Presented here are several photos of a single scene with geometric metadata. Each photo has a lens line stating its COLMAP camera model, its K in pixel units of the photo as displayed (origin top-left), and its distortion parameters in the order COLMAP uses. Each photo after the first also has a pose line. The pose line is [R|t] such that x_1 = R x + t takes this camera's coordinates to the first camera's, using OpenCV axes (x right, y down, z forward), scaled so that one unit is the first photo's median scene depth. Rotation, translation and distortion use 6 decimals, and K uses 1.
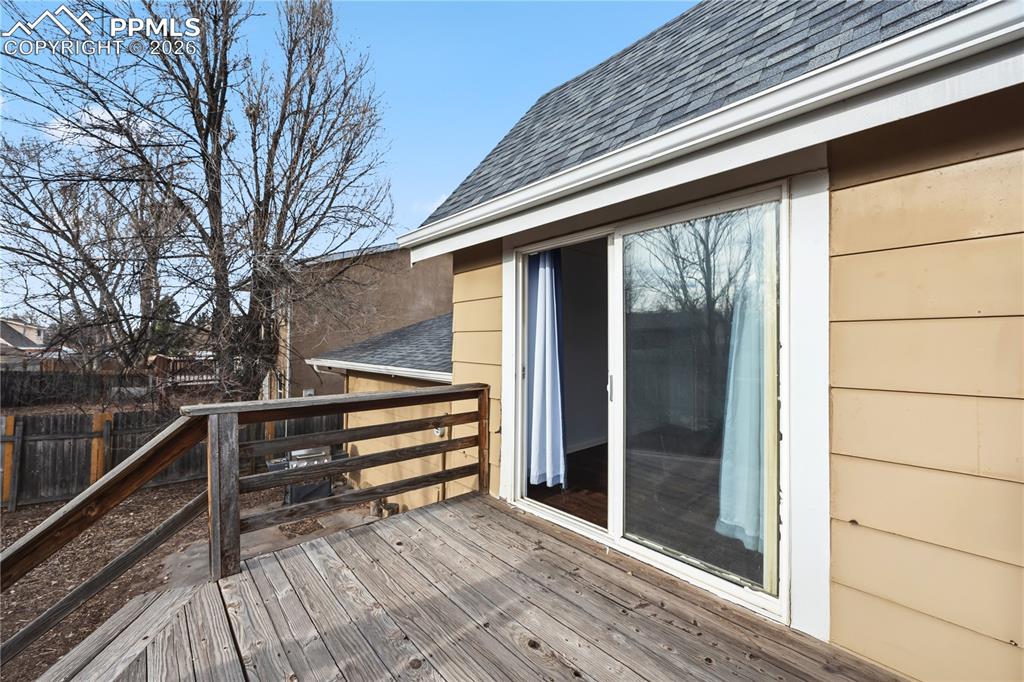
lens RADIAL K [[403.7, 0, 502.1], [0, 403.7, 339.7], [0, 0, 1]] dist [0.000623, 0.000033]
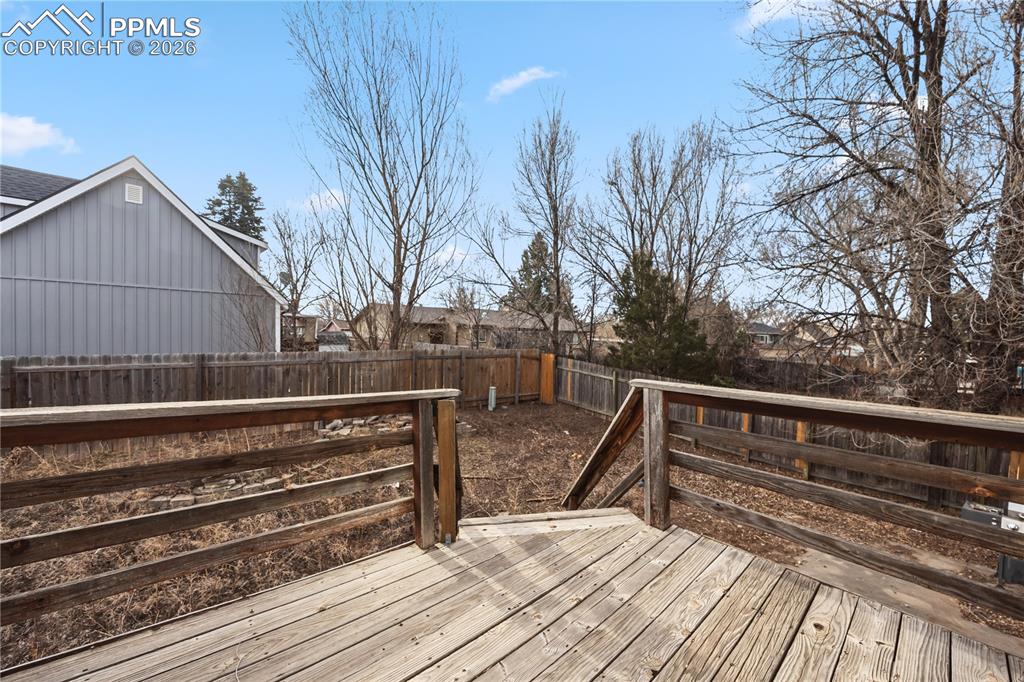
lens RADIAL K [[403.7, 0, 503.6], [0, 403.7, 344.8], [0, 0, 1]] dist [0.000623, 0.000033]
pose [[-0.035470, 0.011799, -0.999301, 0.405222], [-0.003215, 0.999924, 0.011920, 0.031166], [0.999366, 0.003635, -0.035430, 0.475534]]
